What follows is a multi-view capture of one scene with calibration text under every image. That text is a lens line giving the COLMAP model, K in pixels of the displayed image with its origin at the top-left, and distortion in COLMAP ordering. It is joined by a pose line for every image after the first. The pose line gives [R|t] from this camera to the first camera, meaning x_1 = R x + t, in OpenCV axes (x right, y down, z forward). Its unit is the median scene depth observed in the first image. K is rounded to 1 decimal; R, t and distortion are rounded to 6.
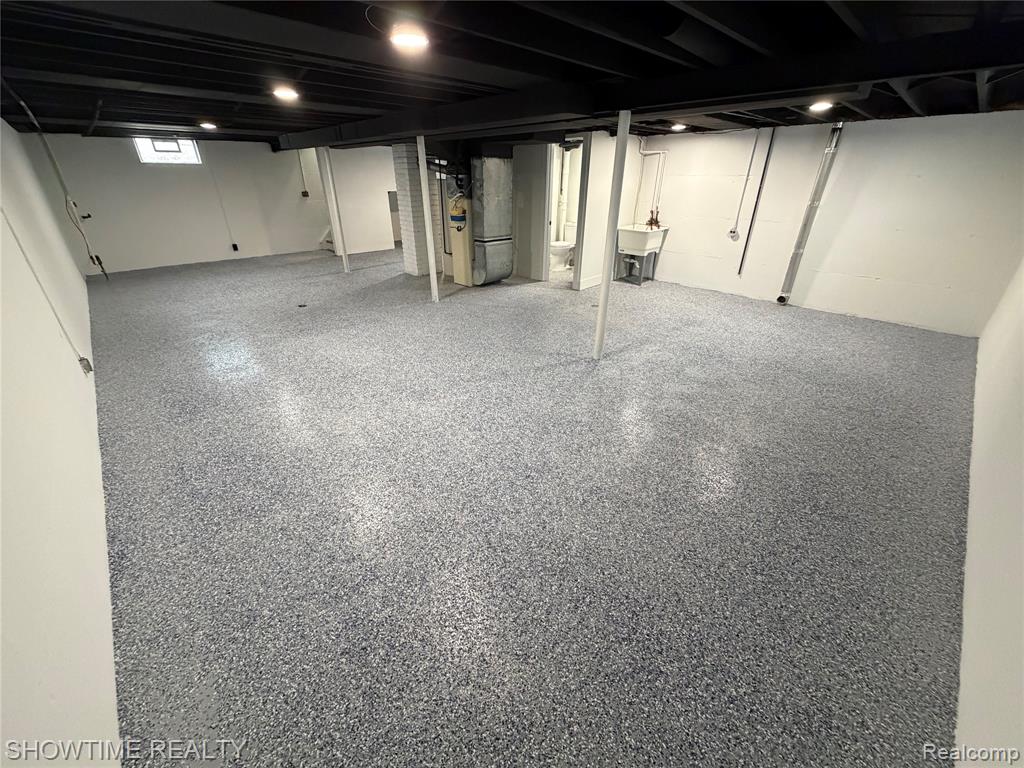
lens RADIAL K [[407.4, 0, 512.0], [0, 407.4, 384.0], [0, 0, 1]] dist [-0.001379, 0.000005]
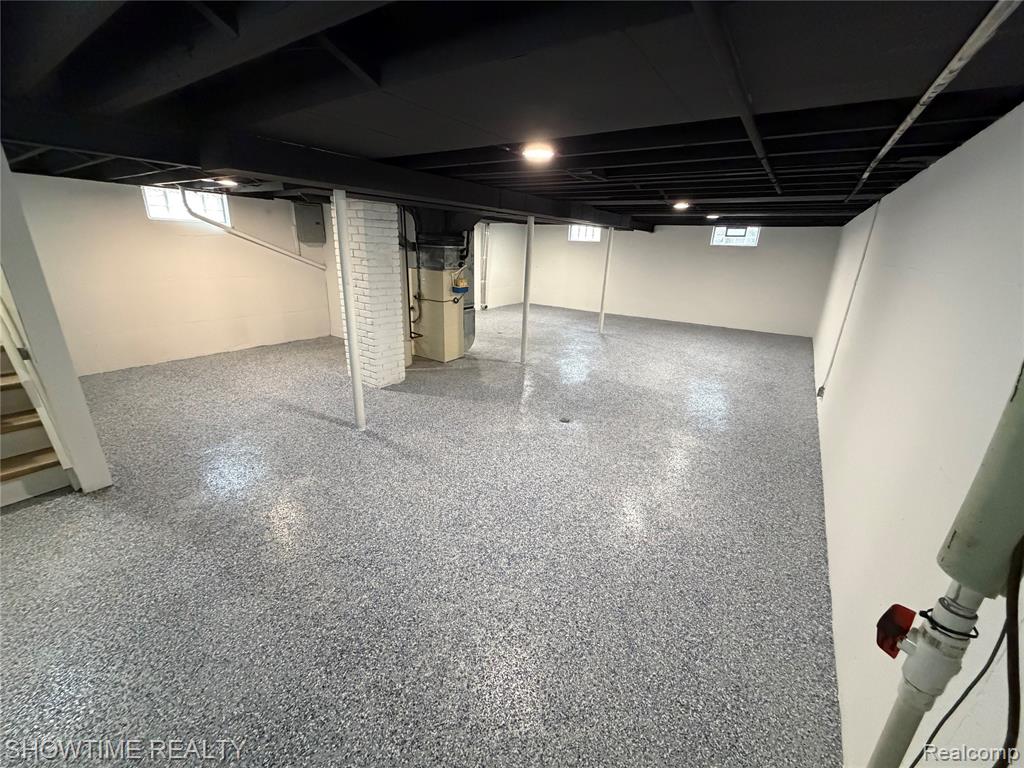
lens RADIAL K [[407.4, 0, 512.0], [0, 407.4, 384.0], [0, 0, 1]] dist [-0.001379, 0.000005]
pose [[-0.210054, -0.331608, 0.919735, -1.492686], [0.412407, 0.822883, 0.390876, -0.745402], [-0.886452, 0.461411, -0.036092, 1.405581]]
